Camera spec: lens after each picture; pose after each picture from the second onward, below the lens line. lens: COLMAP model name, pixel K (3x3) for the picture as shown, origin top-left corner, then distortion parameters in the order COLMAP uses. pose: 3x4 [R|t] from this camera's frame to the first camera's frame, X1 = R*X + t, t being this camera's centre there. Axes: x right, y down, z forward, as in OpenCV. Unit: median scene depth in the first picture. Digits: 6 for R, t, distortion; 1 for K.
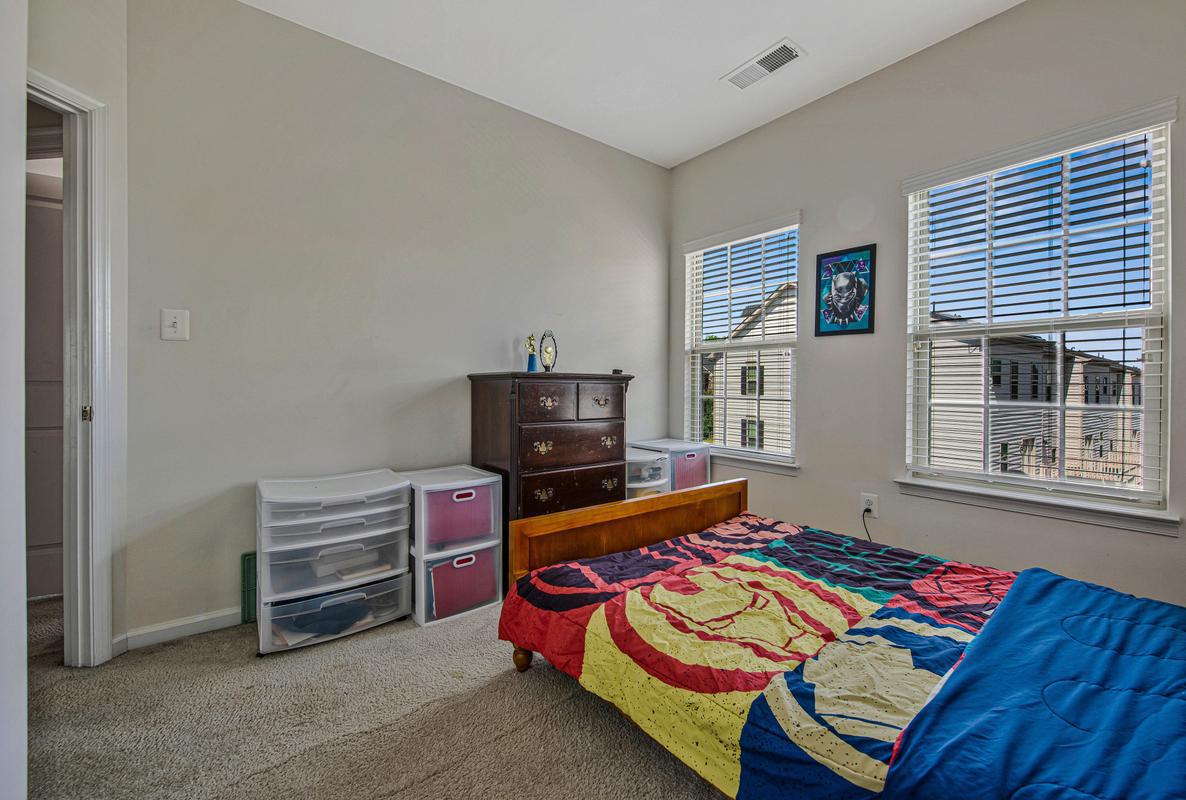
lens RADIAL K [[488.7, 0, 597.5], [0, 488.7, 382.6], [0, 0, 1]] dist [-0.008748, -0.001054]
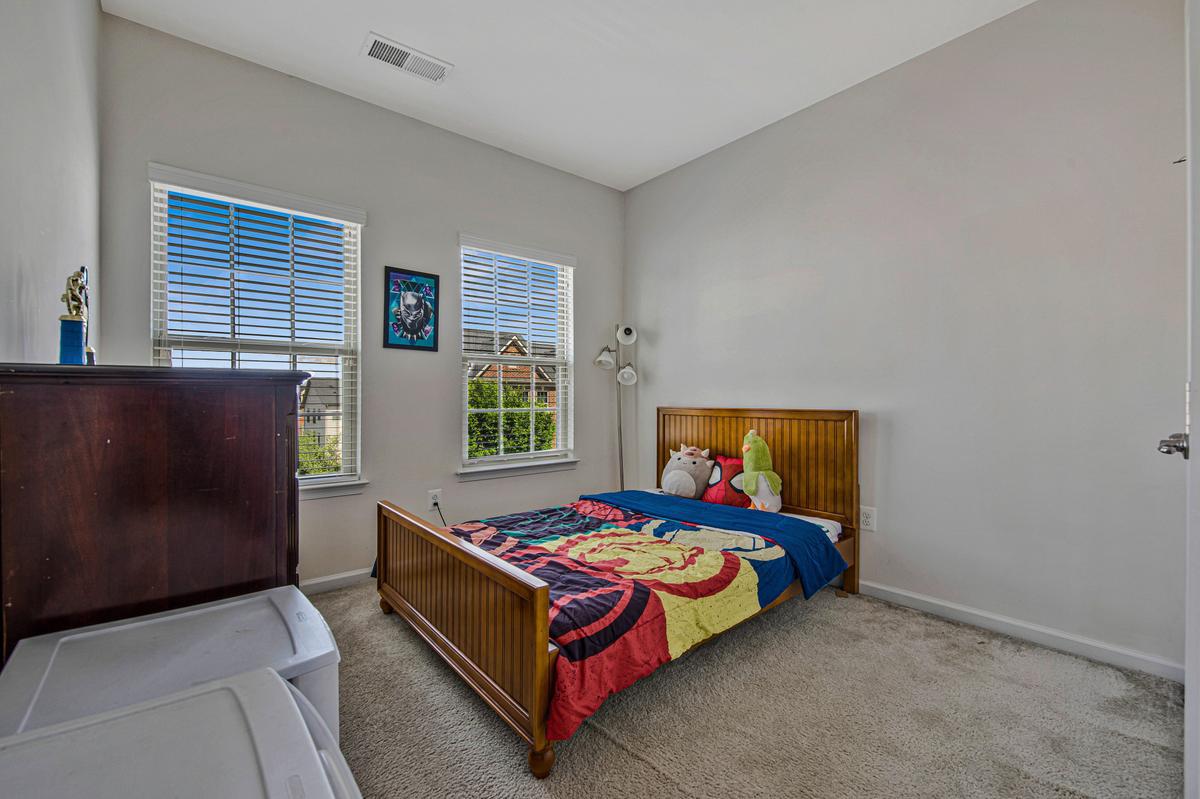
lens RADIAL K [[494.4, 0, 597.5], [0, 494.4, 398.4], [0, 0, 1]] dist [-0.008748, -0.001054]
pose [[-0.032509, -0.005577, 0.999456, -0.622260], [-0.003182, 0.999980, 0.005476, 0.003112], [-0.999466, -0.003003, -0.032526, 0.644689]]
